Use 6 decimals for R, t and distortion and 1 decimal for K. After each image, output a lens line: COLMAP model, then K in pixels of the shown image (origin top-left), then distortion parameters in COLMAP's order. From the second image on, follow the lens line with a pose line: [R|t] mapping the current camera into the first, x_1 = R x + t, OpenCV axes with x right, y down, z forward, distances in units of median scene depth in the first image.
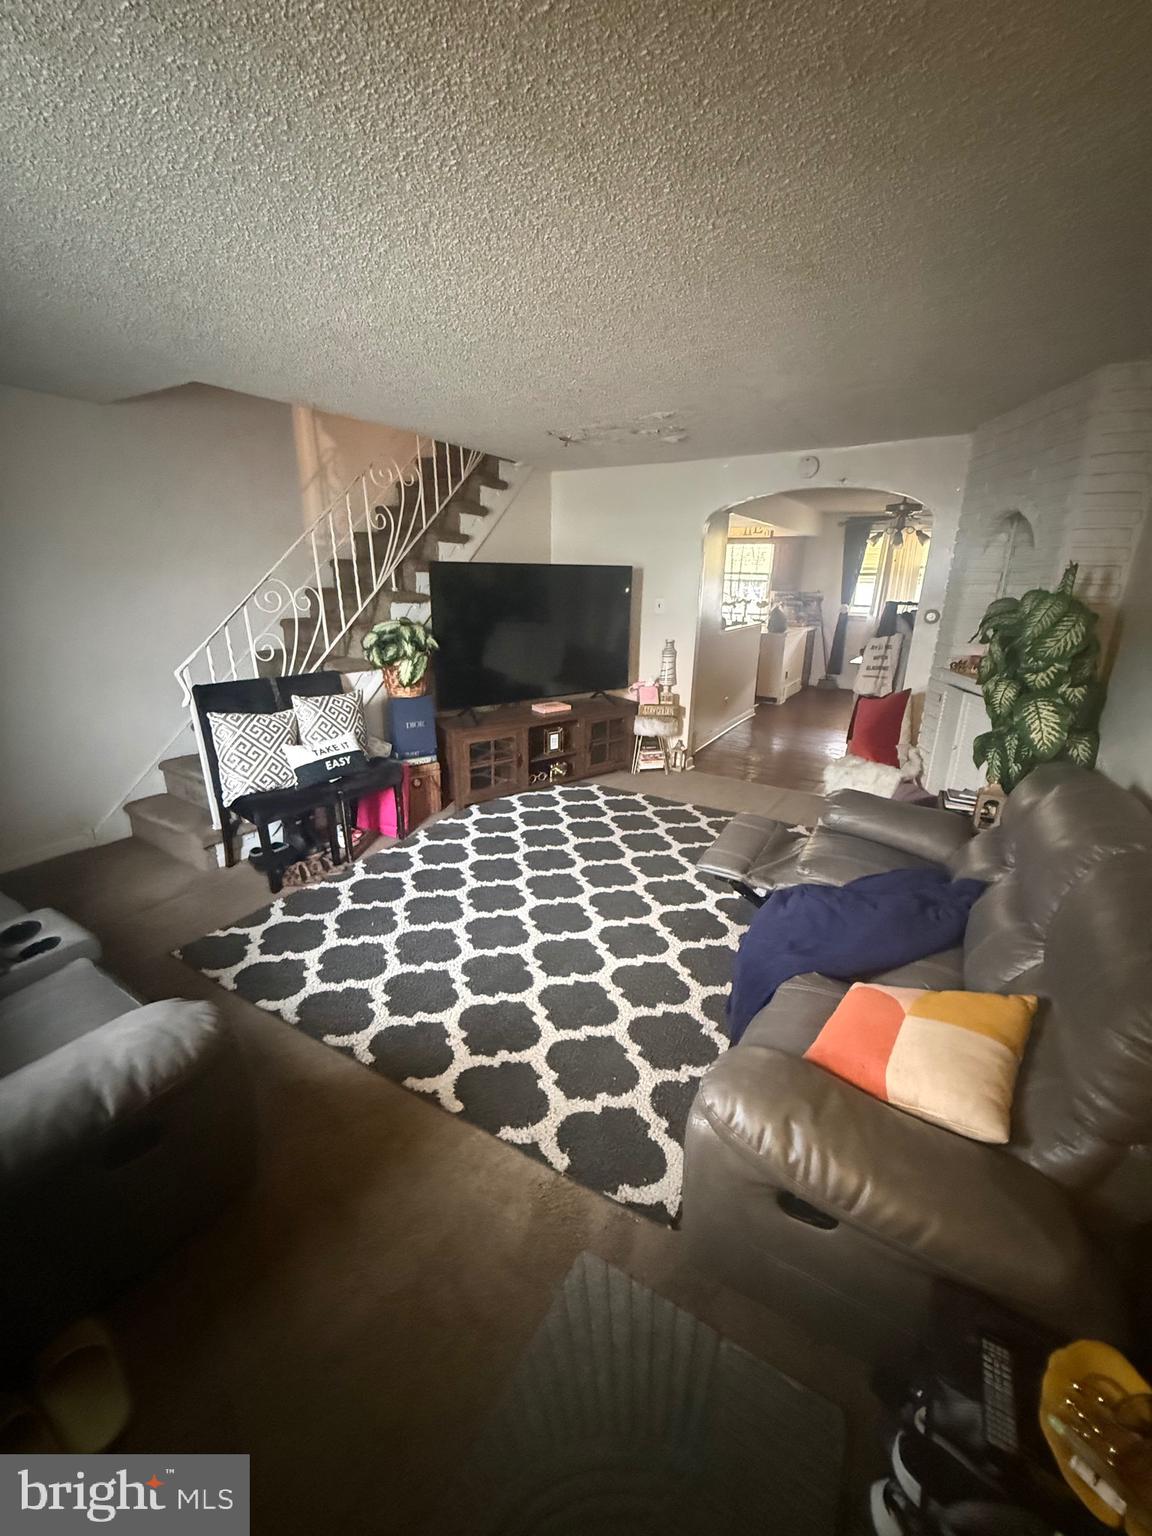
lens RADIAL K [[610.8, 0, 583.0], [0, 610.8, 775.4], [0, 0, 1]] dist [-0.001731, -0.000234]
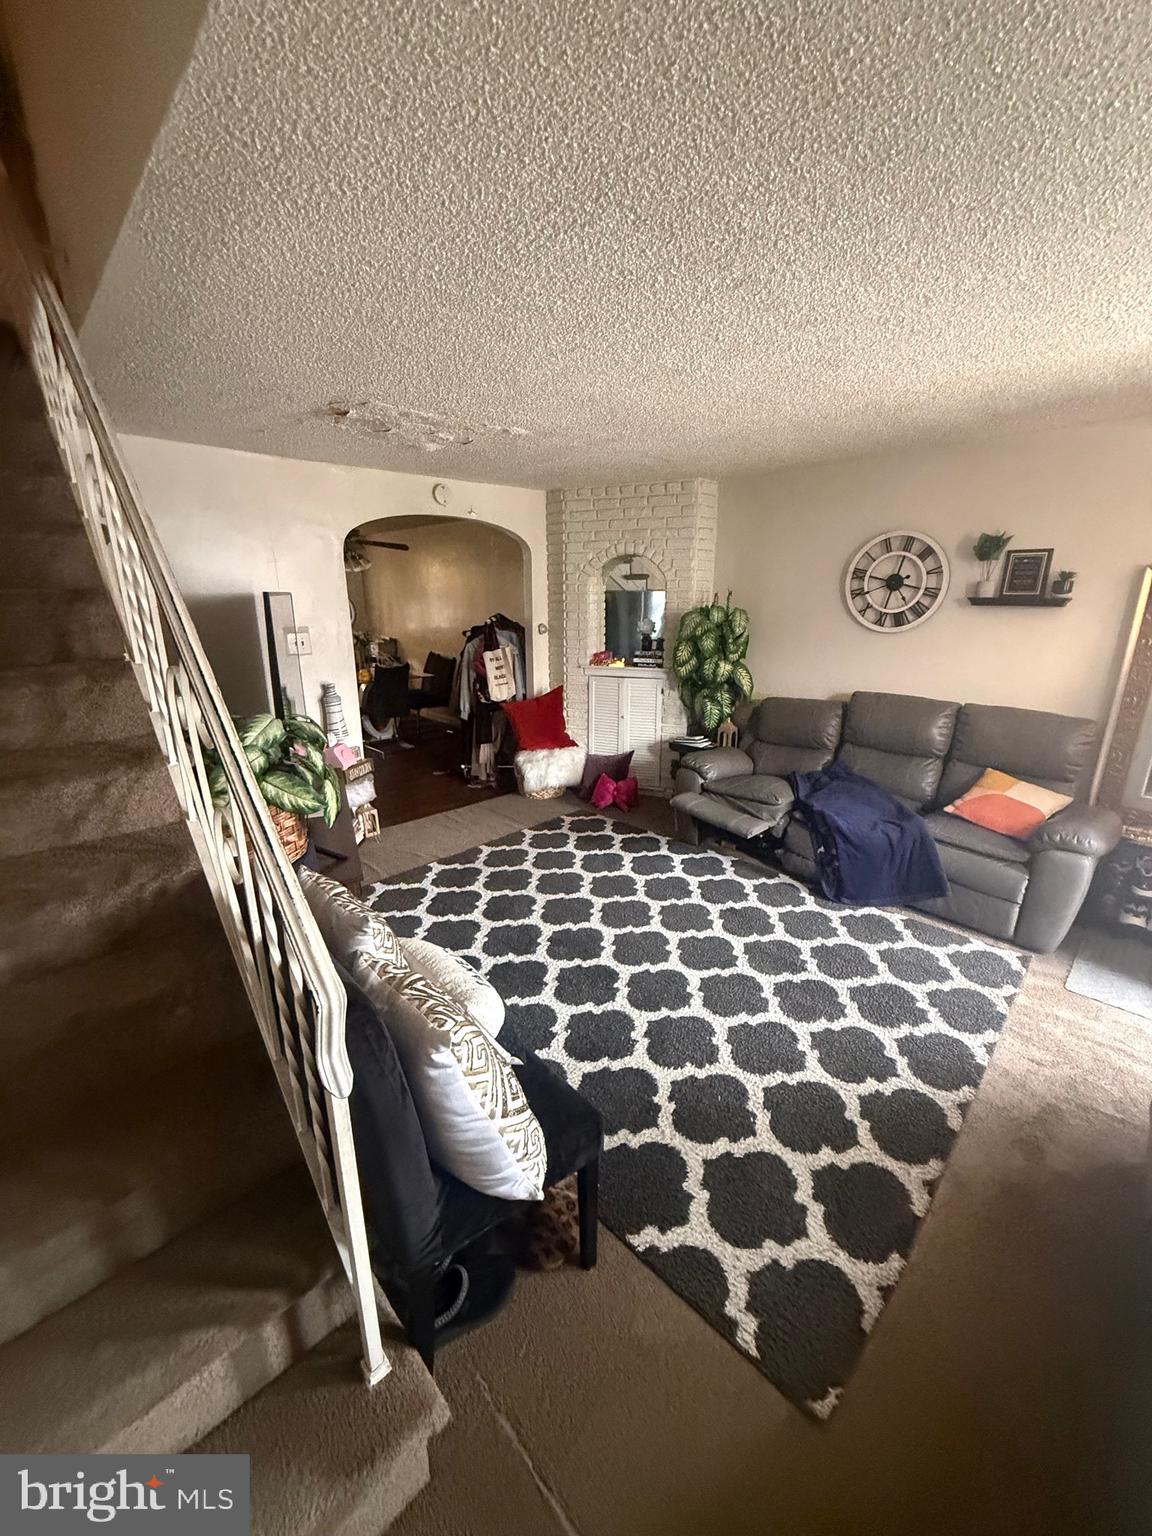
lens RADIAL K [[610.8, 0, 575.7], [0, 610.8, 772.6], [0, 0, 1]] dist [-0.001731, -0.000234]
pose [[0.238419, -0.286370, 0.927981, -0.895474], [0.304436, 0.929412, 0.208595, -0.297859], [-0.922212, 0.232778, 0.308771, 0.804725]]
